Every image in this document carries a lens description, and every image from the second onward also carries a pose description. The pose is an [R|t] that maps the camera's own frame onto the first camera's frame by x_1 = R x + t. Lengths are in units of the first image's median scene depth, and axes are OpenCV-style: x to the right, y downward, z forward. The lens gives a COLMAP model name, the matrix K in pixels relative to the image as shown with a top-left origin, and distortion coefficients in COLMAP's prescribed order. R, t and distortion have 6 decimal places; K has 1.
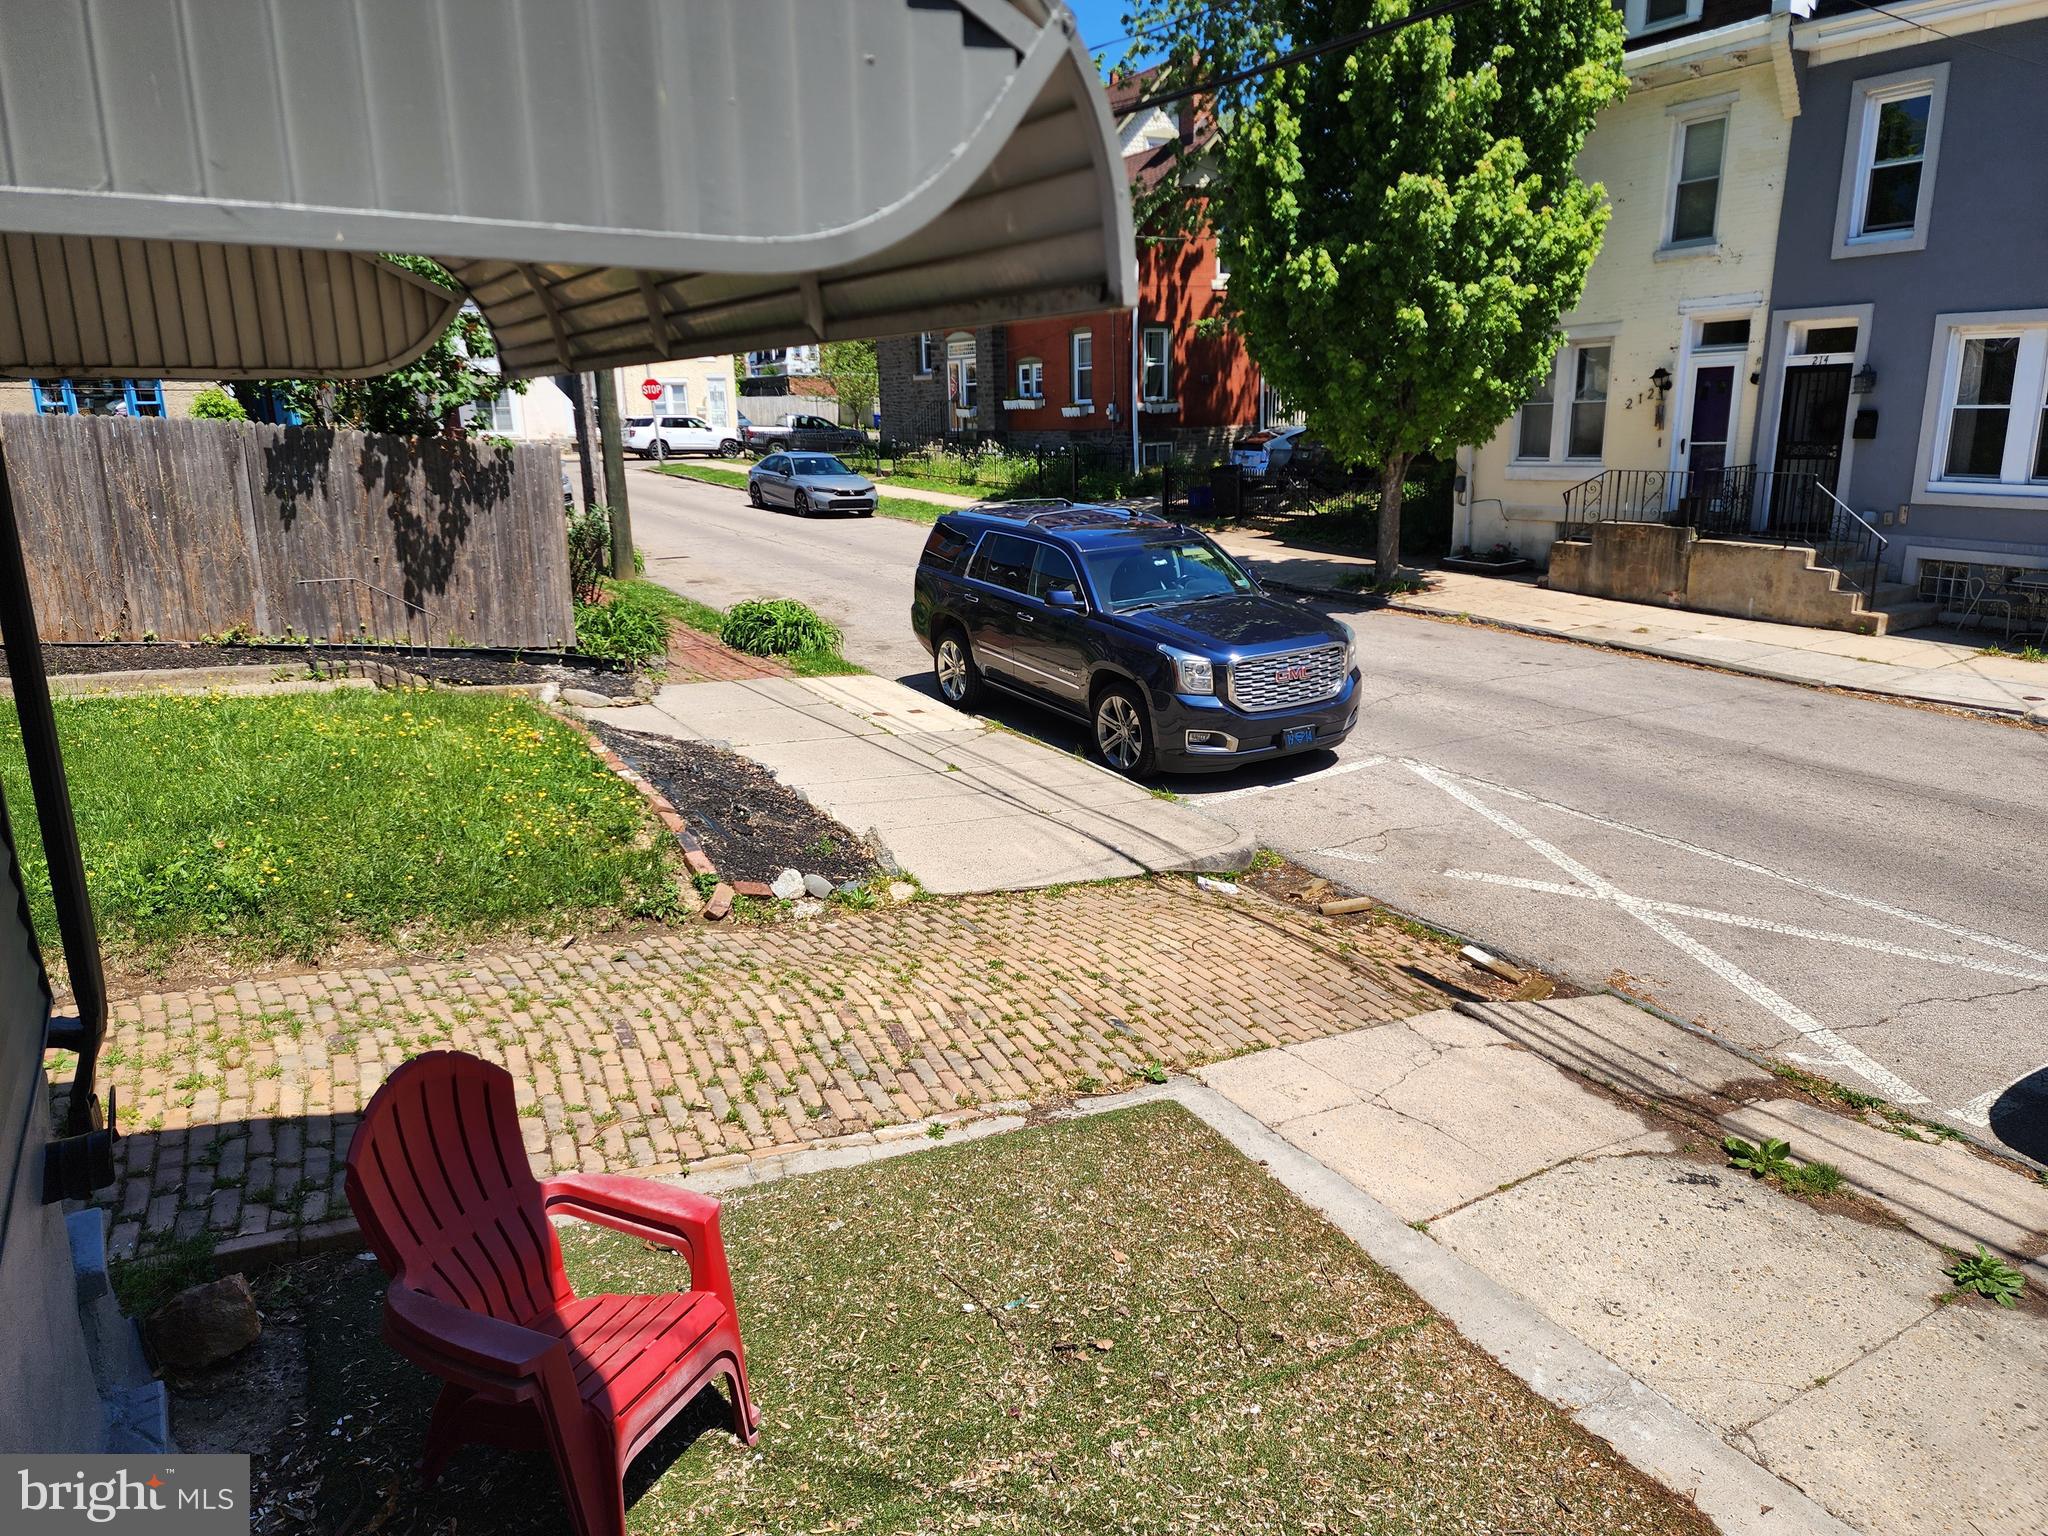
lens RADIAL K [[1335.2, 0, 1024.0], [0, 1335.2, 768.0], [0, 0, 1]] dist [0.032738, -0.047149]
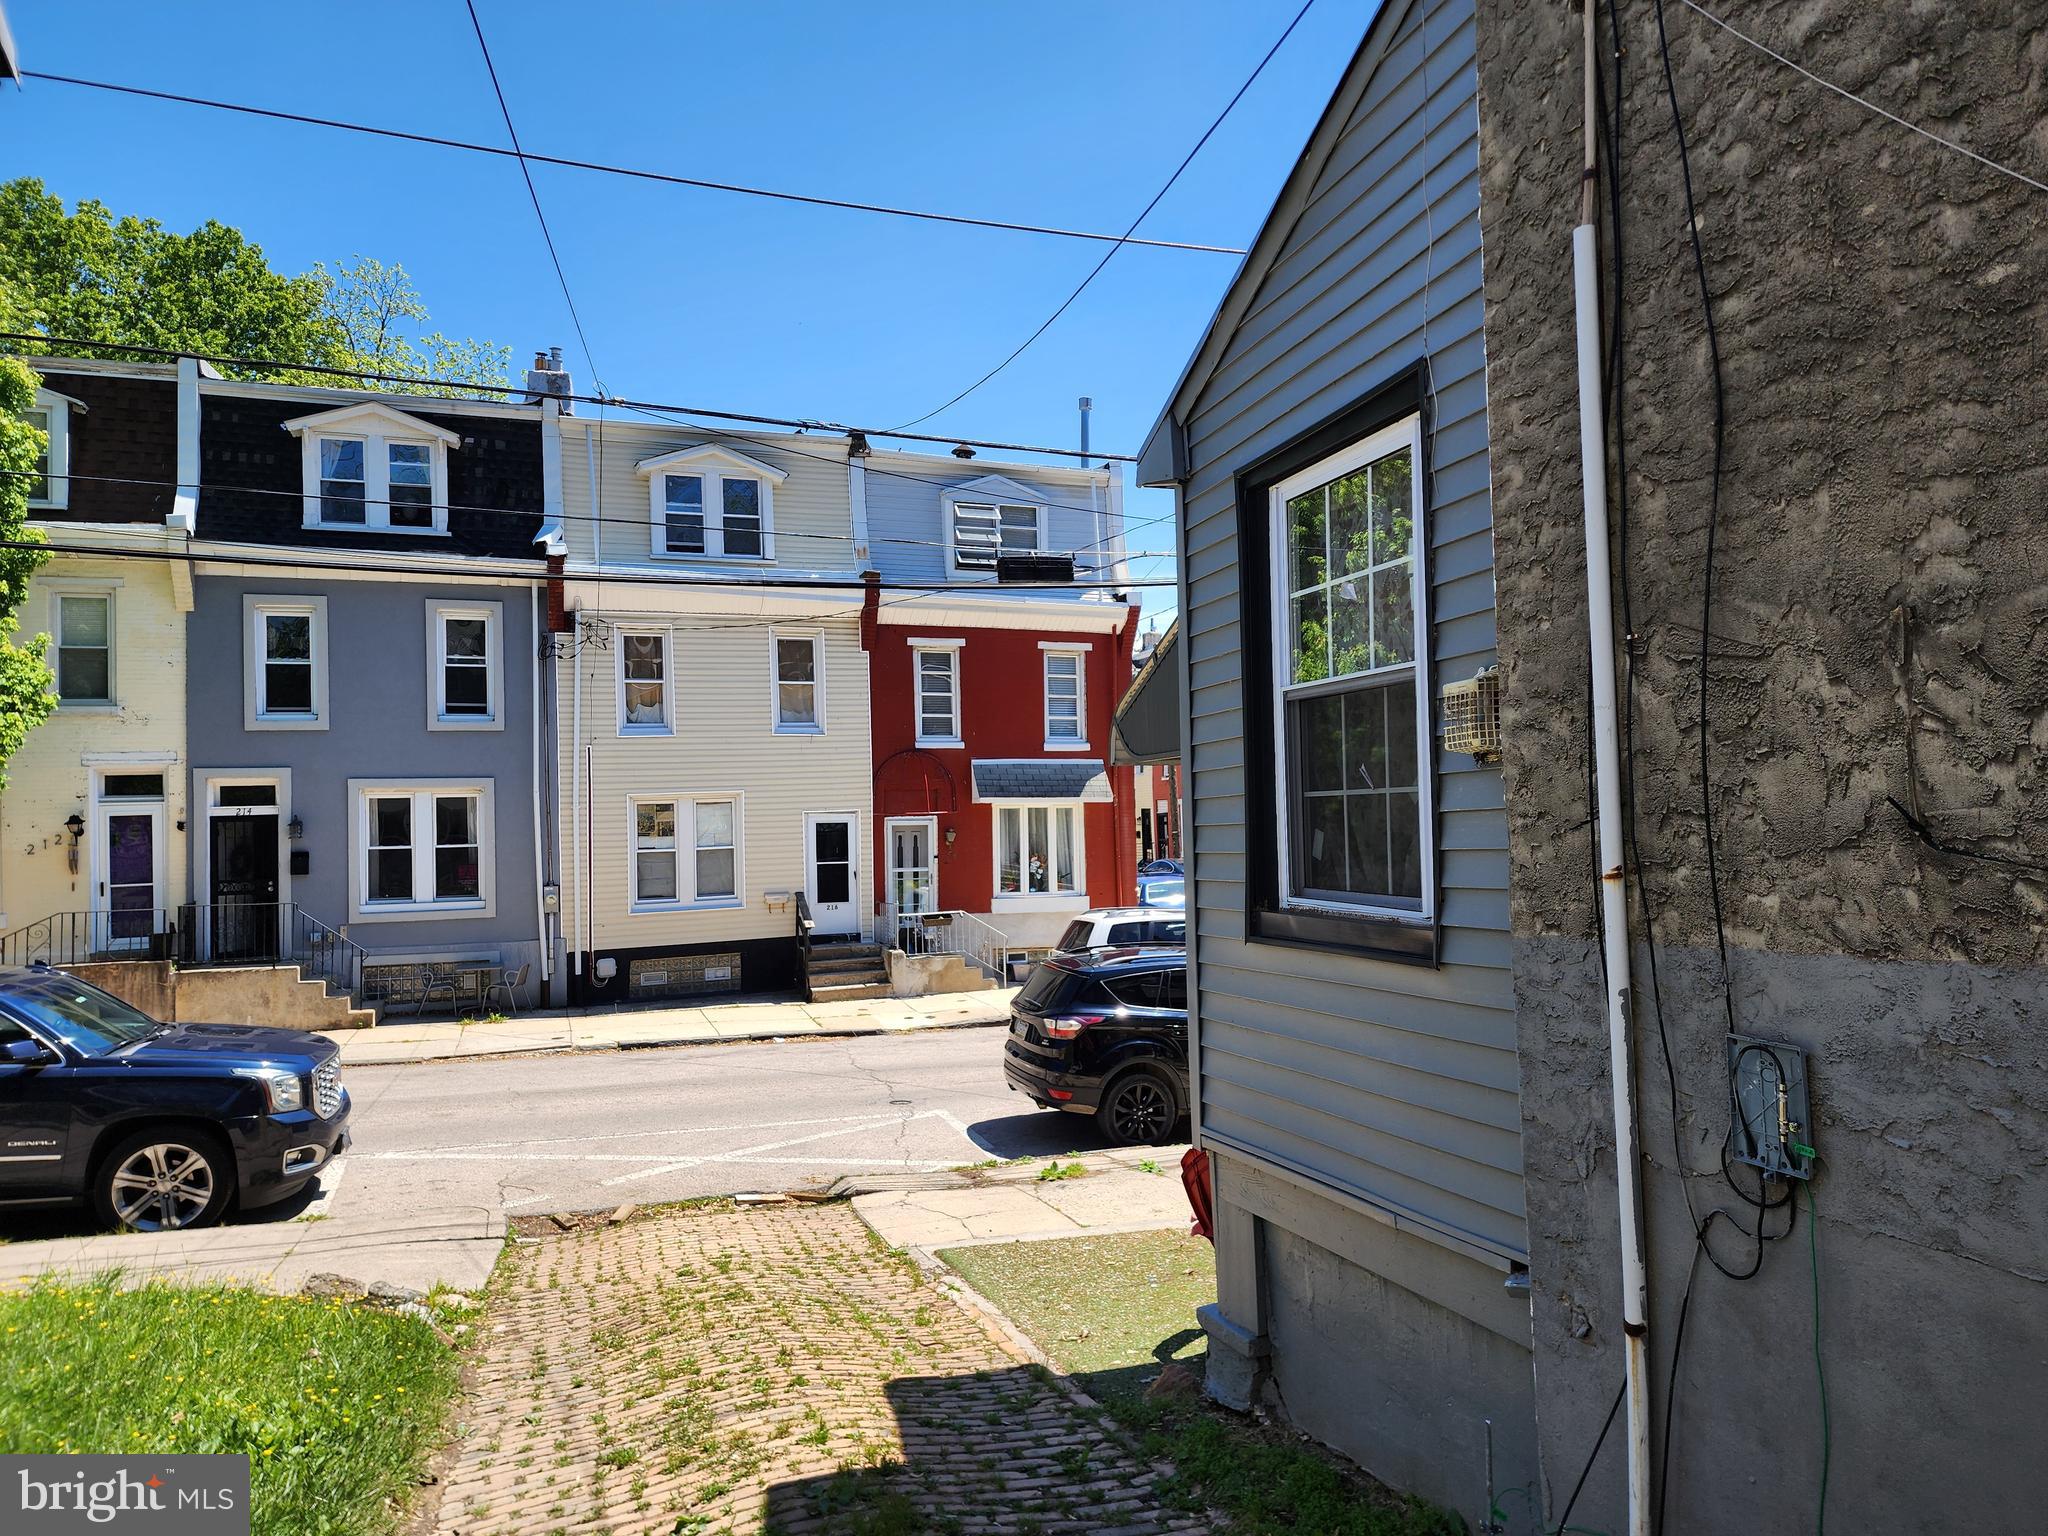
lens RADIAL K [[1335.2, 0, 1024.0], [0, 1335.2, 768.0], [0, 0, 1]] dist [0.032738, -0.047149]
pose [[0.182072, 0.063835, 0.981211, -0.453535], [0.272671, 0.955477, -0.112757, -0.023437], [-0.944722, 0.288078, 0.156559, 0.169791]]
